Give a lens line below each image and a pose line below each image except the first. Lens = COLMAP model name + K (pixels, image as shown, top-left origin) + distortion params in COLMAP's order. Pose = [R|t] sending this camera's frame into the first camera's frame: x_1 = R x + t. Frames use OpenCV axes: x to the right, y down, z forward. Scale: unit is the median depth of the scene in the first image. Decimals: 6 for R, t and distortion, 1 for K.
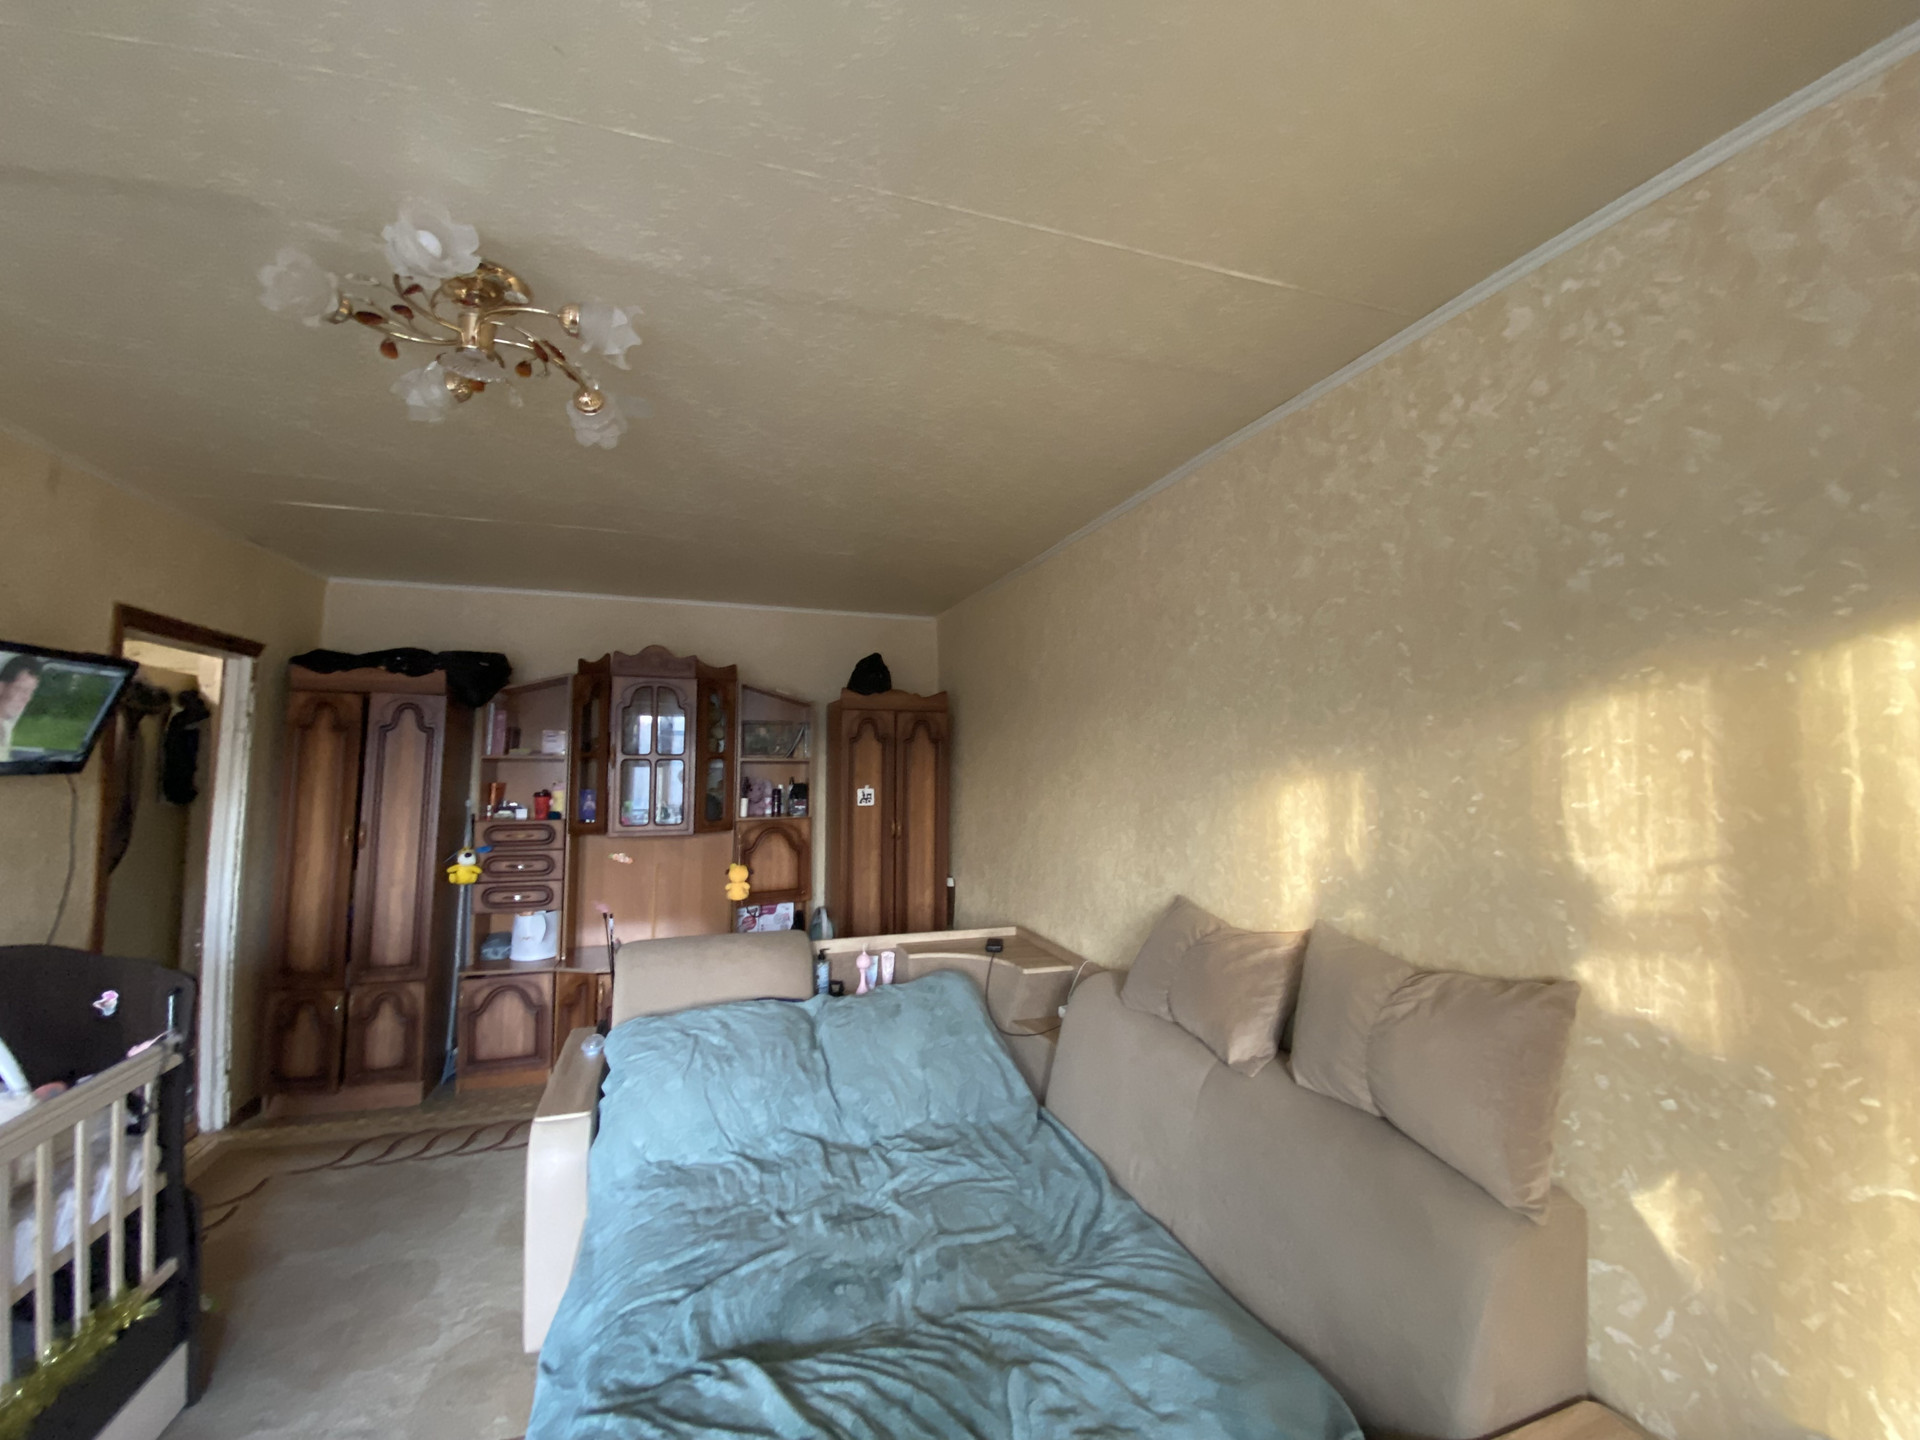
lens RADIAL K [[781.9, 0, 964.3], [0, 781.9, 717.0], [0, 0, 1]] dist [0.015887, -0.018761]
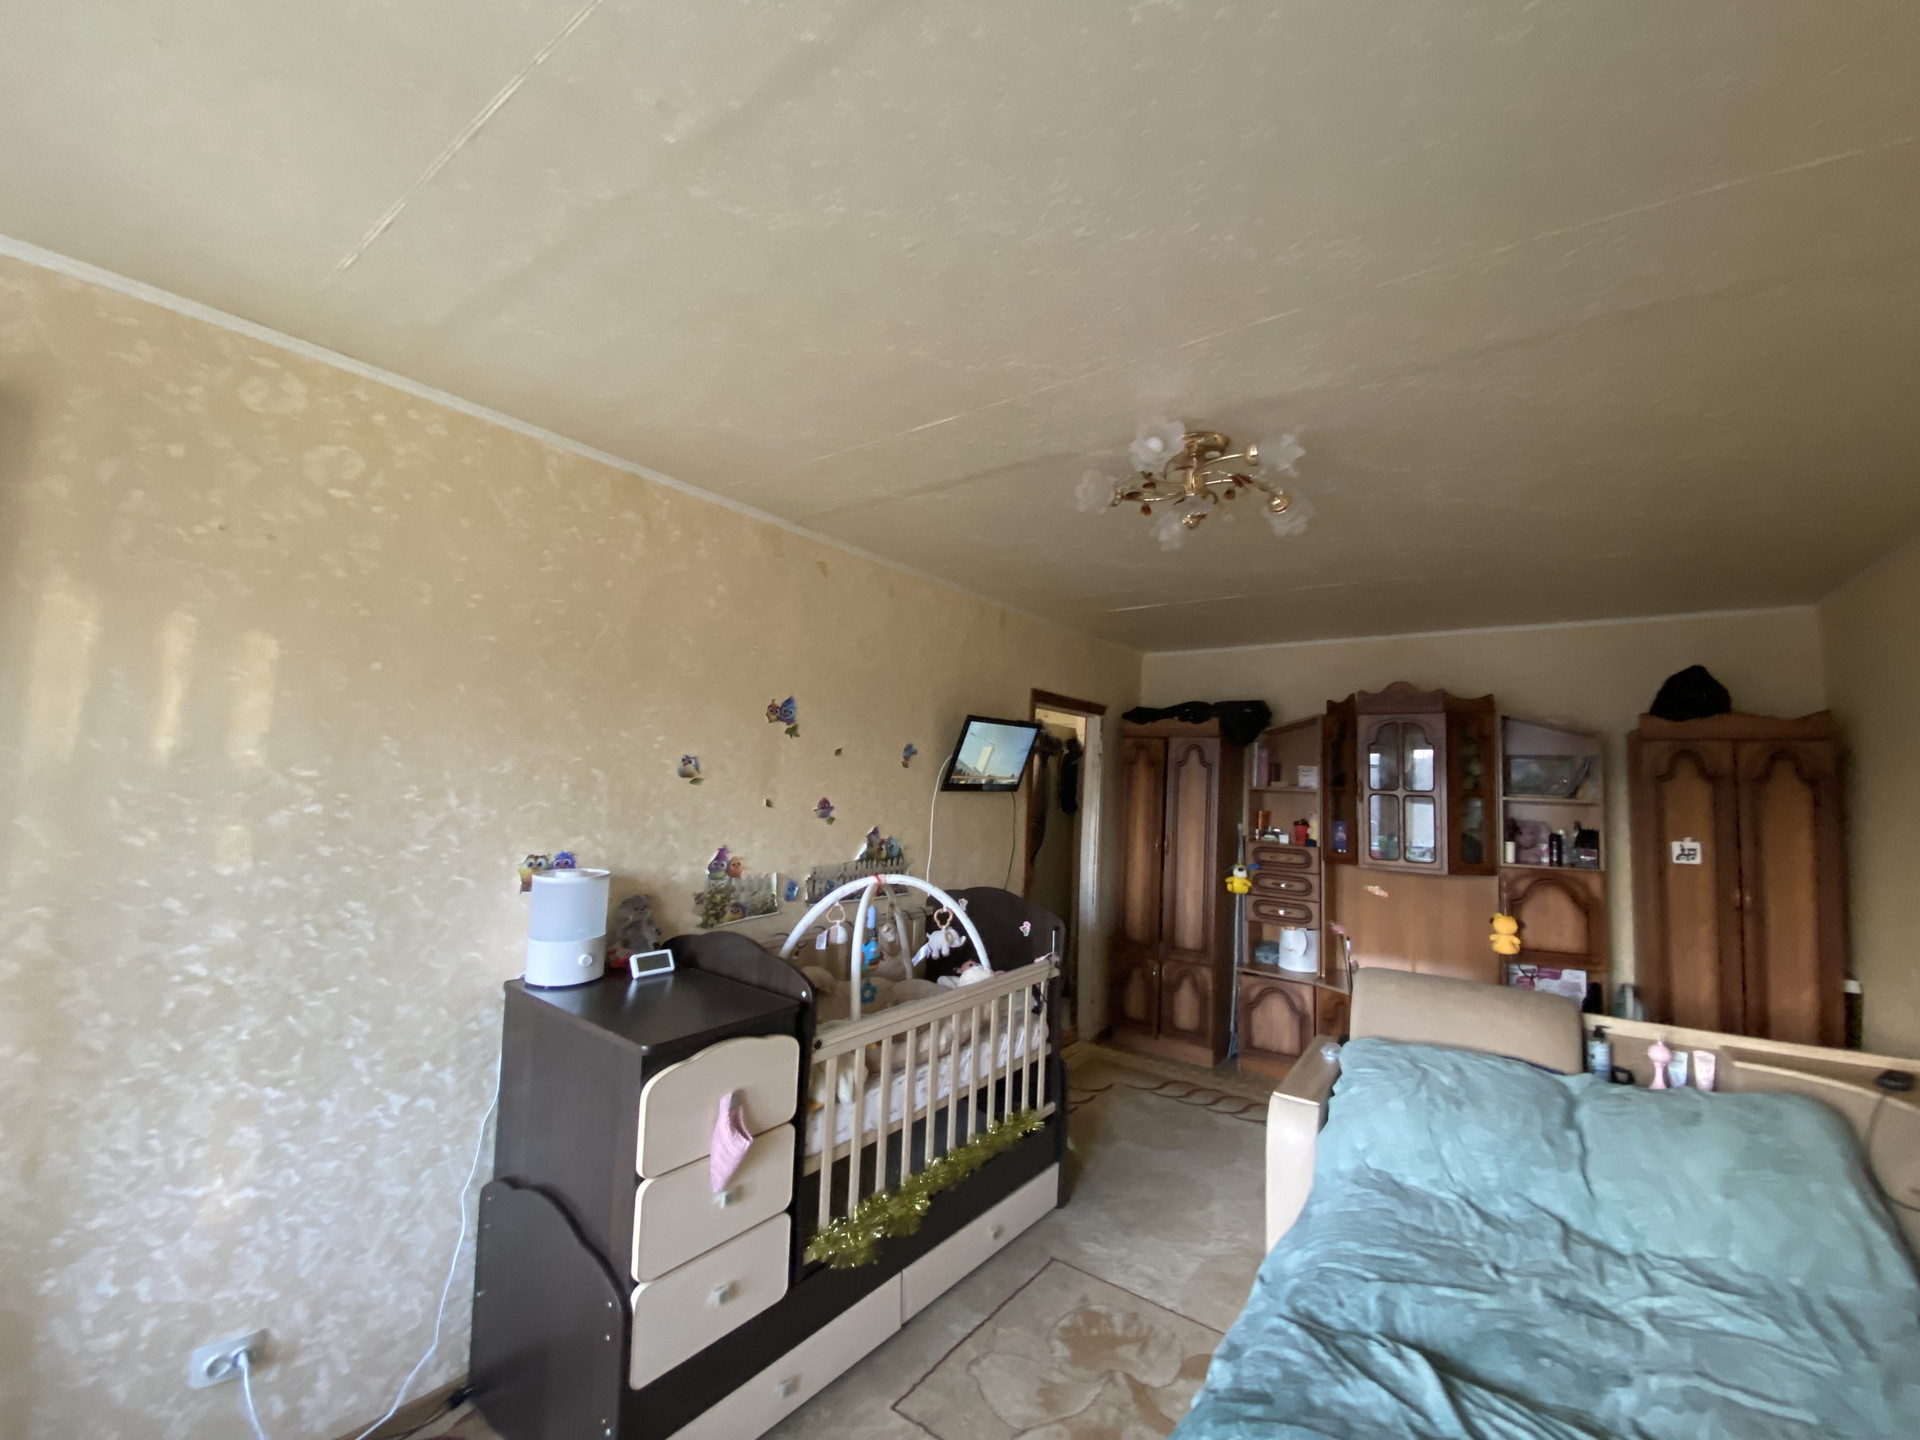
lens RADIAL K [[781.9, 0, 964.3], [0, 781.9, 717.0], [0, 0, 1]] dist [0.015887, -0.018761]
pose [[0.592629, -0.046133, -0.804154, 0.146150], [0.010882, 0.998726, -0.049276, -0.005041], [0.805402, 0.020452, 0.592376, -0.091728]]
